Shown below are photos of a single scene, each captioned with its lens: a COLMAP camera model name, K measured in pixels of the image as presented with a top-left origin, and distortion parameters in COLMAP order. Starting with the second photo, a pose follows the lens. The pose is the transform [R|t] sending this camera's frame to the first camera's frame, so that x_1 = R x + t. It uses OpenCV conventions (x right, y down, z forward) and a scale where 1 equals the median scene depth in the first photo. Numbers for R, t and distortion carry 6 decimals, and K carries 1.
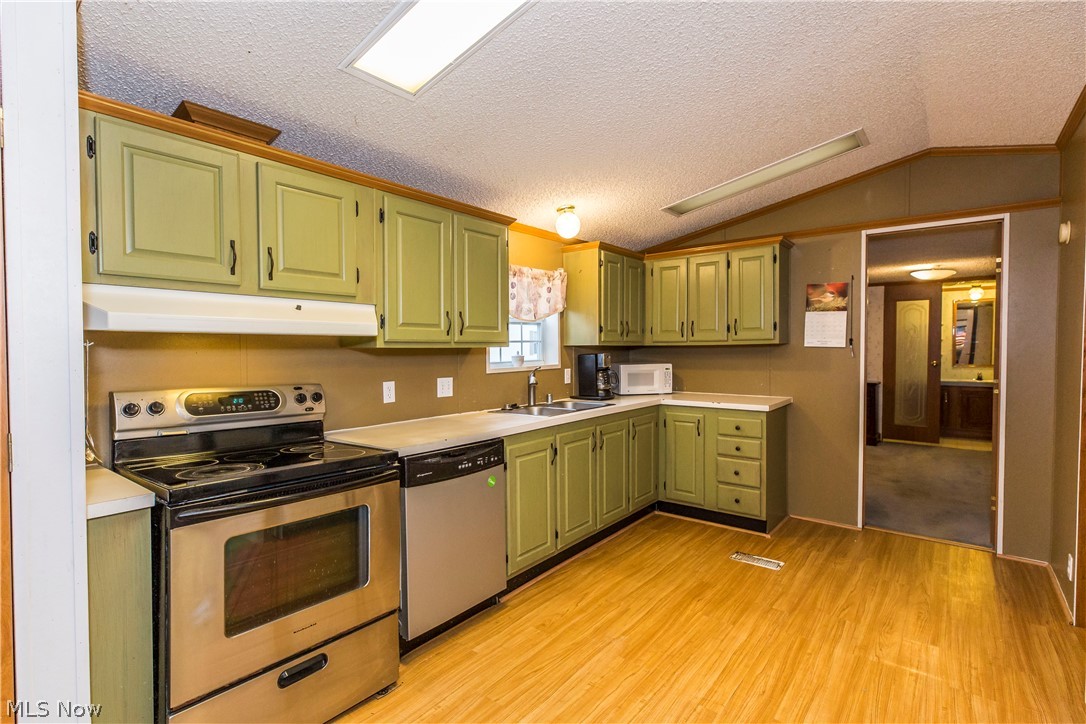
lens RADIAL K [[511.8, 0, 519.6], [0, 511.8, 360.3], [0, 0, 1]] dist [0.007877, -0.000719]
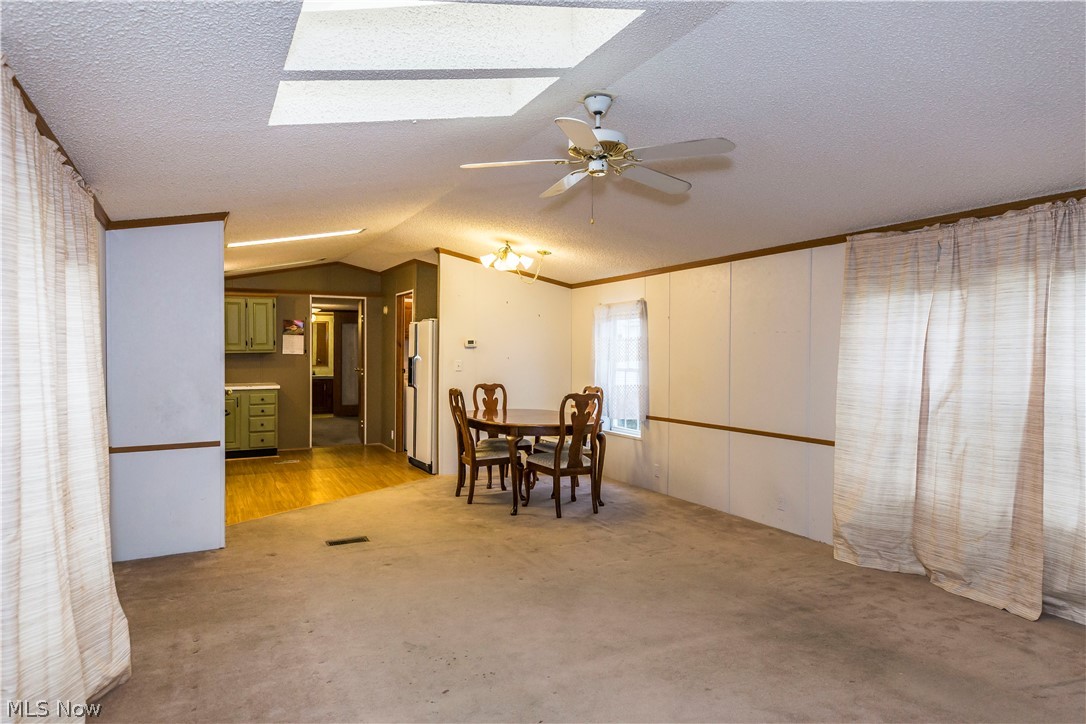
lens RADIAL K [[709.0, 0, 538.9], [0, 709.0, 355.9], [0, 0, 1]] dist [0.017960, 0.004731]
pose [[0.407767, -0.003651, 0.913079, -1.489140], [0.023537, 0.999702, -0.006514, 0.019839], [-0.912783, 0.024148, 0.407731, -0.923116]]
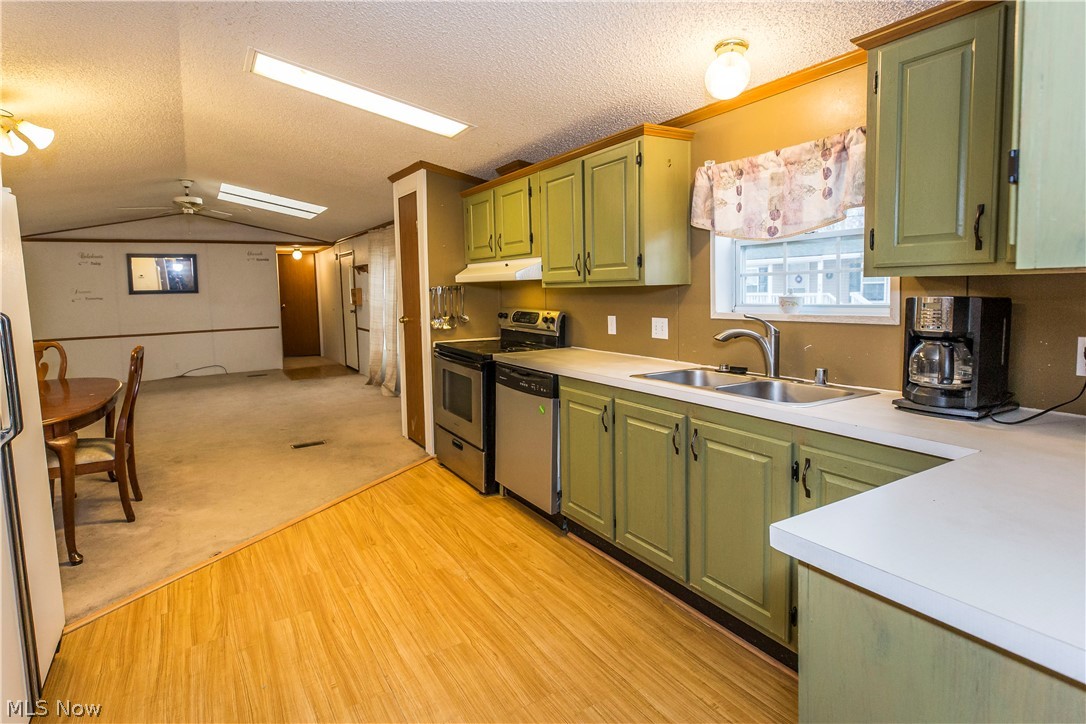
lens RADIAL K [[529.6, 0, 504.7], [0, 529.6, 320.0], [0, 0, 1]] dist [0.034526, 0.001160]
pose [[-0.325691, 0.079993, -0.942086, 0.765276], [0.009984, 0.996650, 0.081174, -0.038311], [0.945423, 0.017032, -0.325399, 0.948859]]
